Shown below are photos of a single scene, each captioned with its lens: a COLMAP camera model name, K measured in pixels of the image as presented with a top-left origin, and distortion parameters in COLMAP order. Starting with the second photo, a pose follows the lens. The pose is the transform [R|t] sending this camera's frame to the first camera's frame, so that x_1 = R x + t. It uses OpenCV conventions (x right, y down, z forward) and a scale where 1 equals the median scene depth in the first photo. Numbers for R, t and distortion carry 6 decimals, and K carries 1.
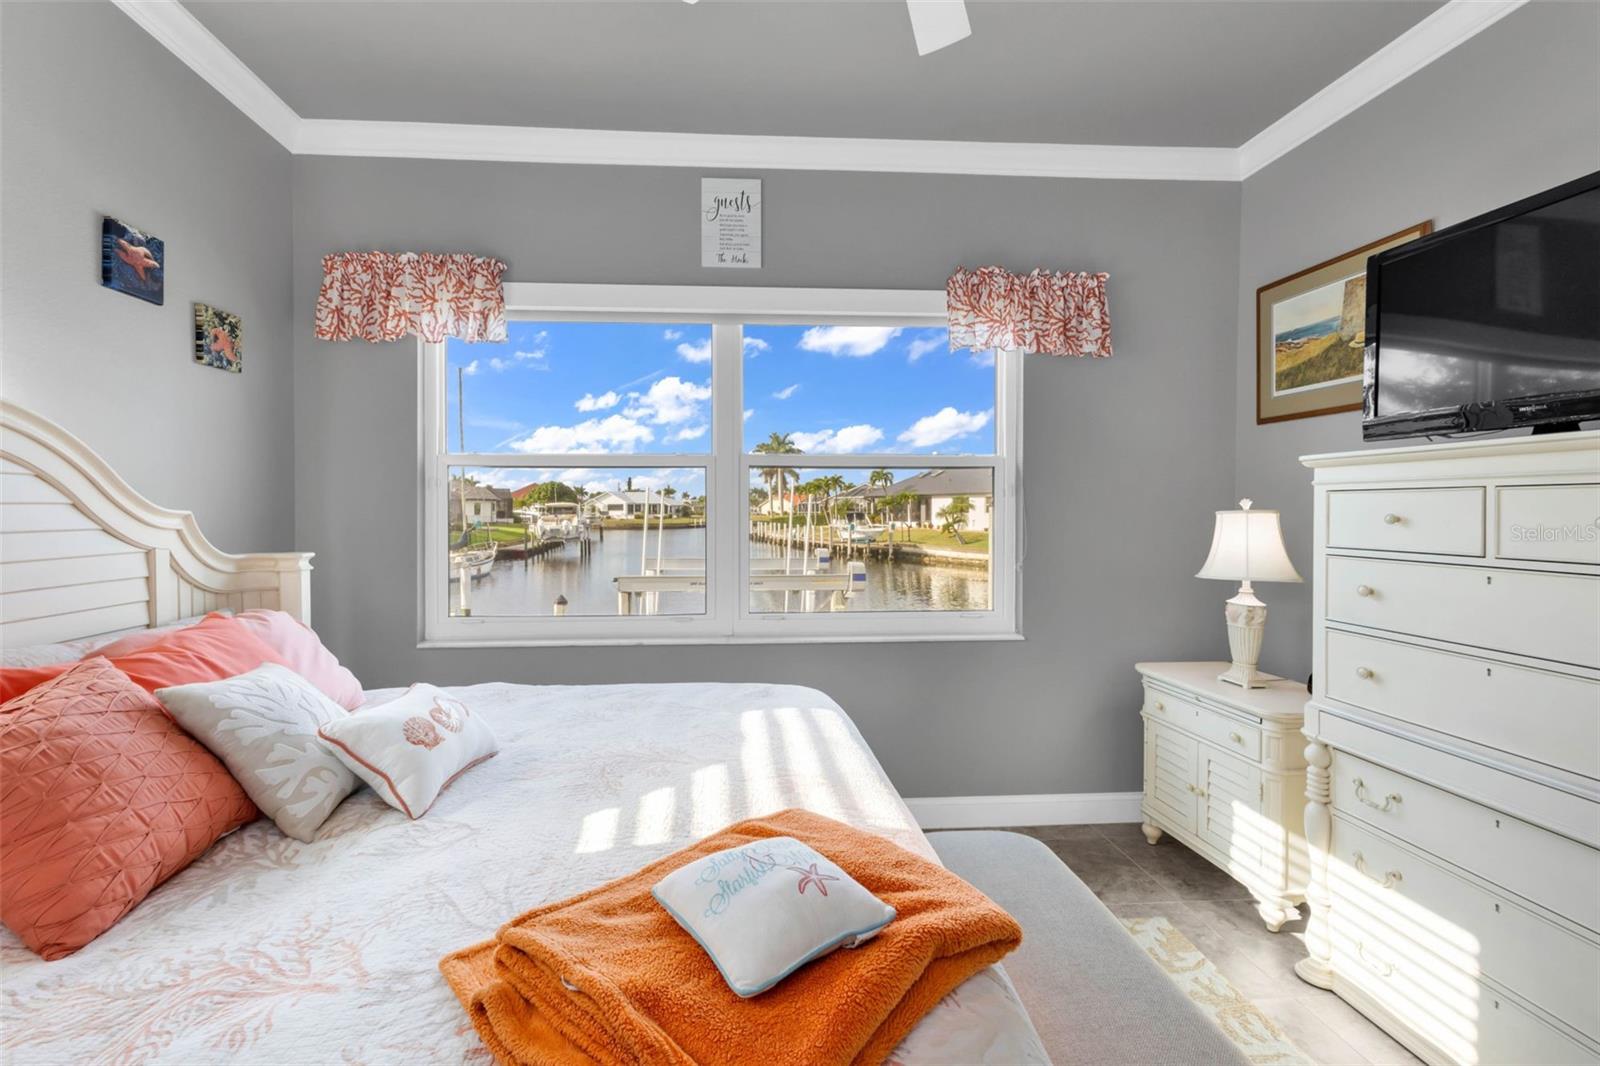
lens RADIAL K [[701.4, 0, 762.1], [0, 701.4, 514.0], [0, 0, 1]] dist [0.016964, -0.009195]
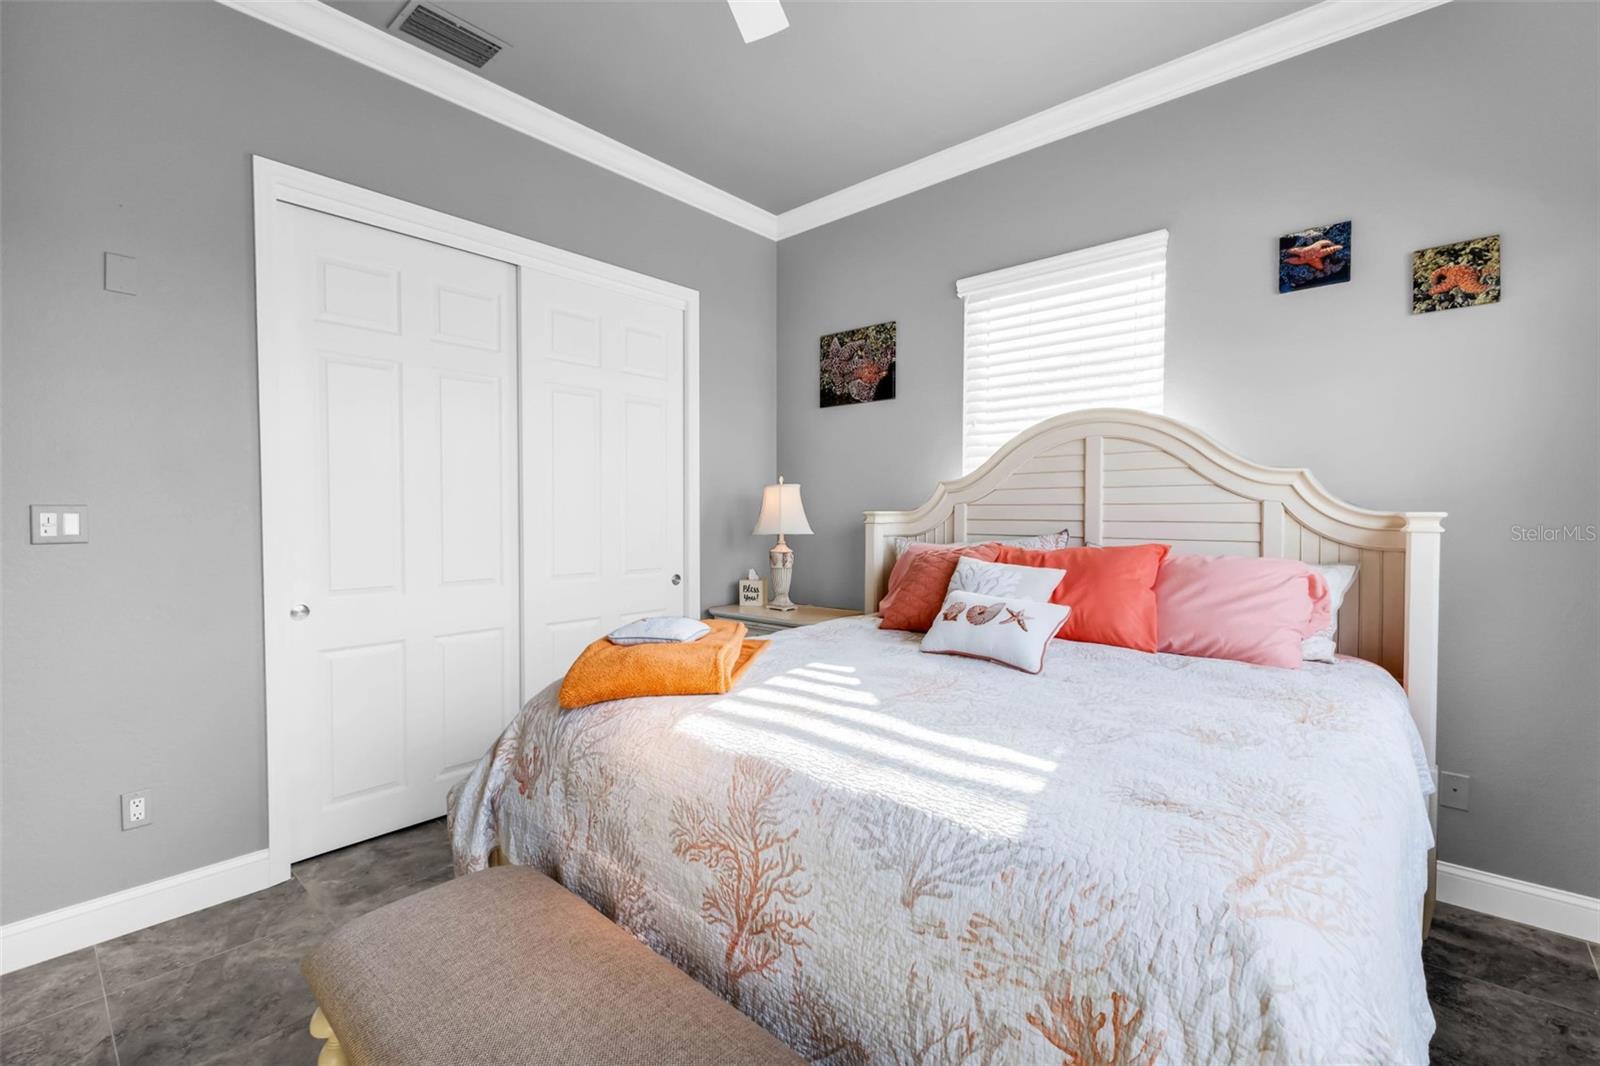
lens RADIAL K [[695.2, 0, 806.4], [0, 695.2, 517.5], [0, 0, 1]] dist [0.012064, -0.000323]
pose [[-0.706341, 0.008948, -0.707815, 0.394302], [-0.004497, 0.999843, 0.017127, 0.043281], [0.707858, 0.015280, -0.706190, 0.907141]]
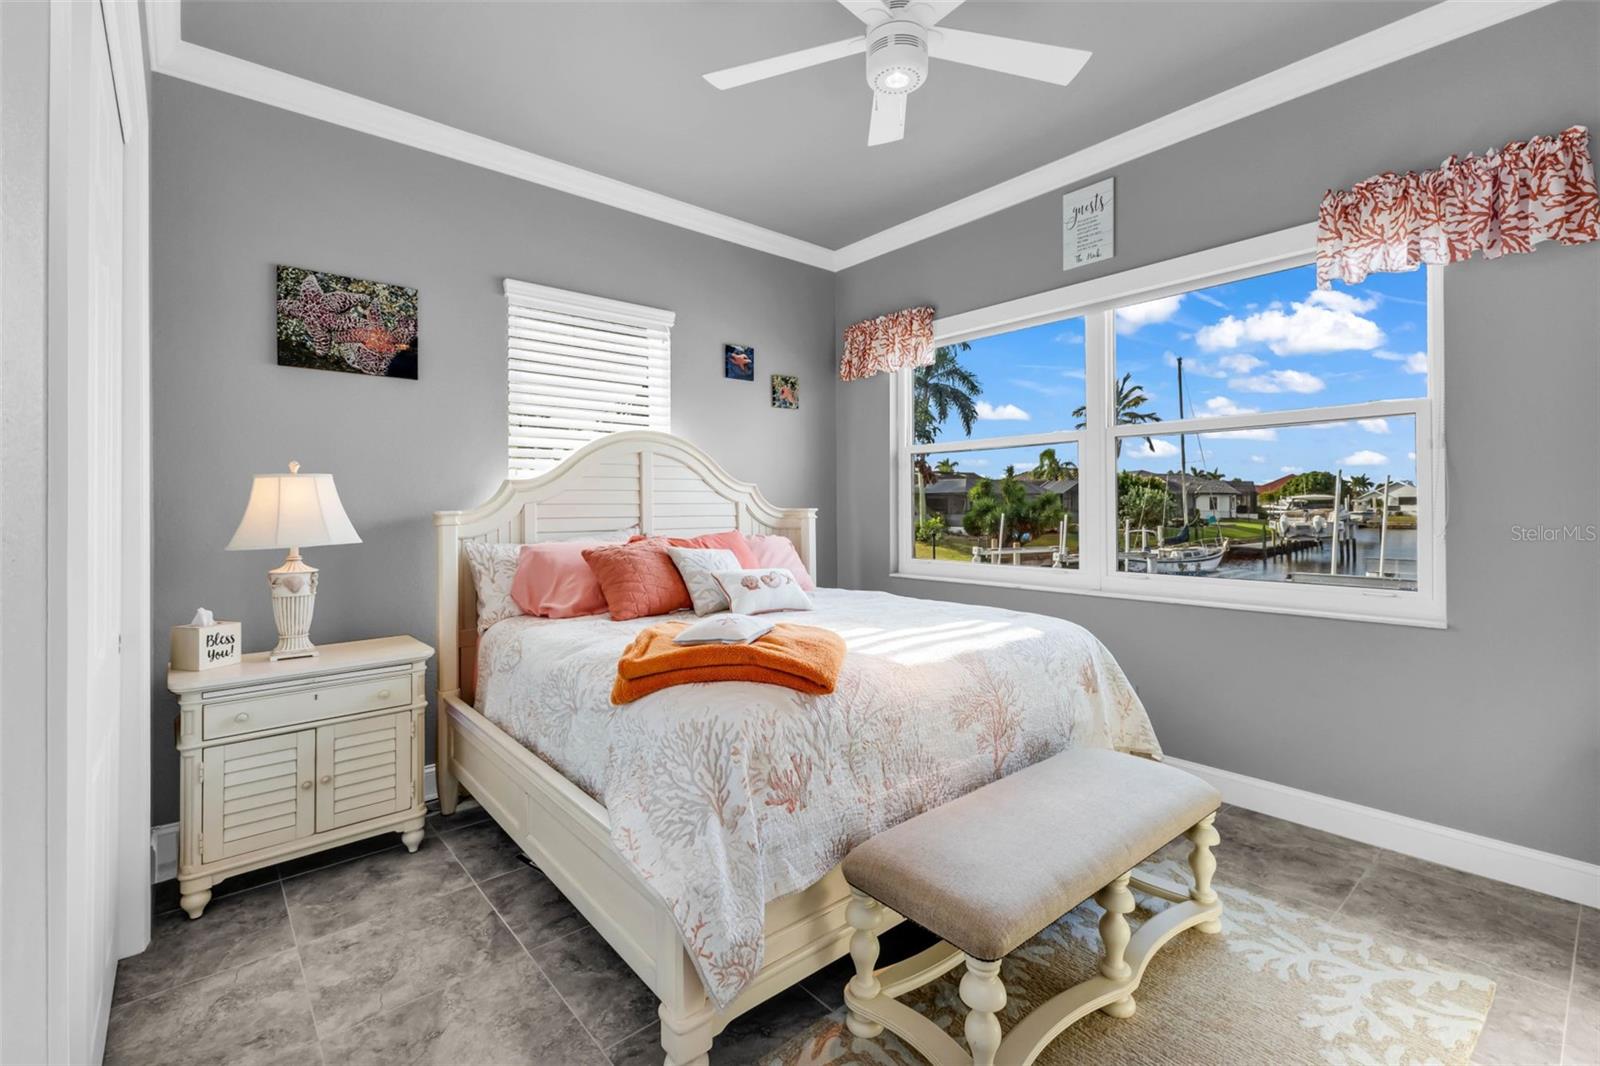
lens RADIAL K [[698.9, 0, 803.9], [0, 698.9, 501.4], [0, 0, 1]] dist [0.002896, -0.000423]
pose [[0.605272, -0.008681, -0.795971, 0.606802], [-0.000402, 0.999937, -0.011211, 0.048940], [0.796018, 0.007106, 0.605231, -0.051292]]
